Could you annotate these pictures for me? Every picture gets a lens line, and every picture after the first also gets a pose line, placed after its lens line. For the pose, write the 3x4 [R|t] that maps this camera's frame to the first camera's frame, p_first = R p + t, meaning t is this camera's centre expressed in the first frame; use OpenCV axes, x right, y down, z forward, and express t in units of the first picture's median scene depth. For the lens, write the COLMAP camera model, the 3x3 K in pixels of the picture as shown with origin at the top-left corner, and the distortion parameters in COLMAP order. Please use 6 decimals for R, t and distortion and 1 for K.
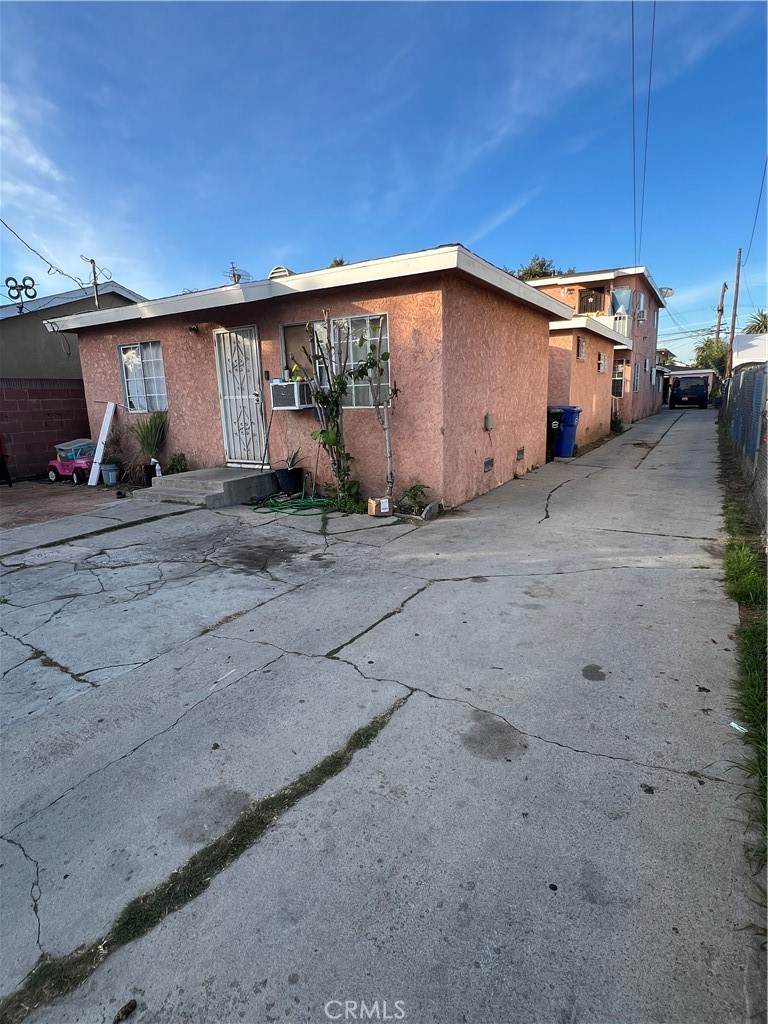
lens RADIAL K [[535.0, 0, 384.0], [0, 535.0, 512.0], [0, 0, 1]] dist [0.031876, 0.000115]
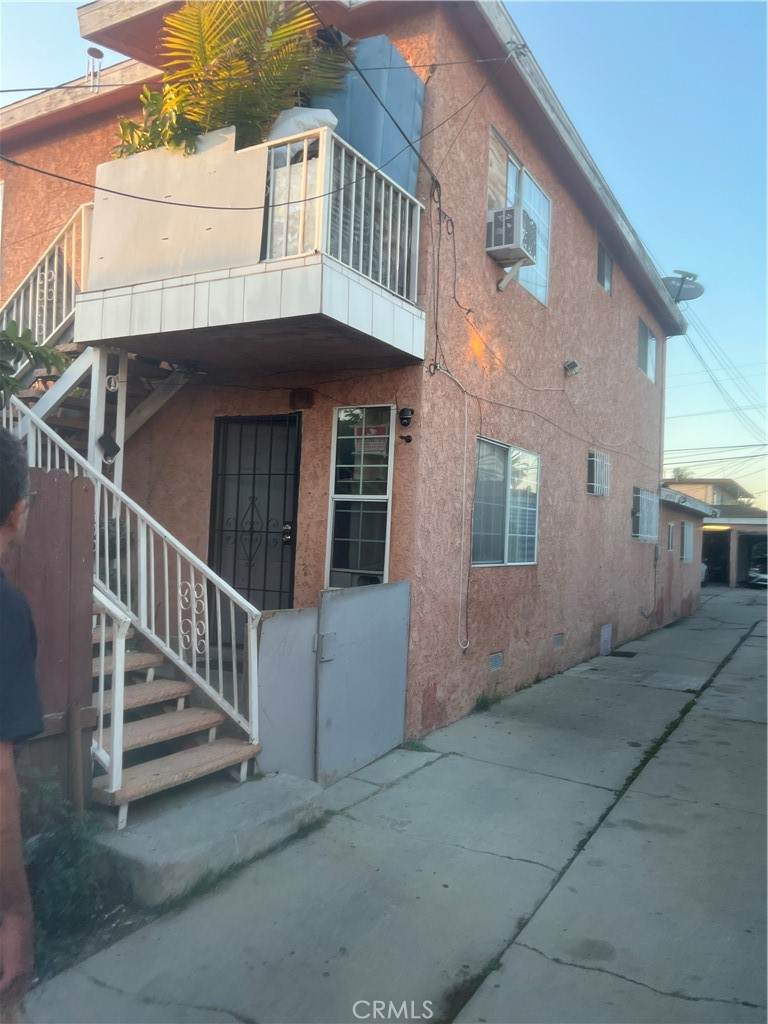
lens RADIAL K [[771.4, 0, 373.0], [0, 771.4, 508.0], [0, 0, 1]] dist [0.016158, 0.001566]
pose [[0.996006, 0.088701, 0.010157, 0.296238], [-0.083982, 0.969418, -0.230600, -0.122226], [-0.030301, 0.228826, 0.972996, 0.497239]]
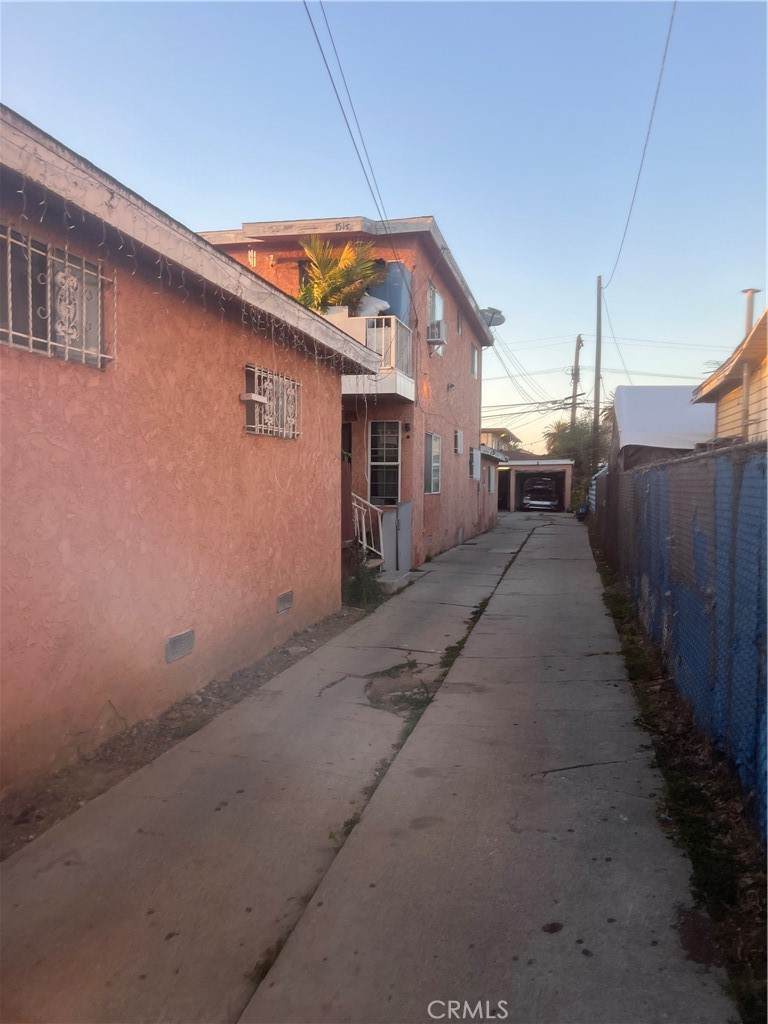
lens RADIAL K [[779.0, 0, 384.0], [0, 779.0, 512.0], [0, 0, 1]] dist [0.113296, -0.000999]
pose [[0.952415, 0.043708, 0.301655, 0.165513], [0.007511, 0.985999, -0.166580, -0.070864], [-0.304712, 0.160919, 0.938752, 0.284879]]
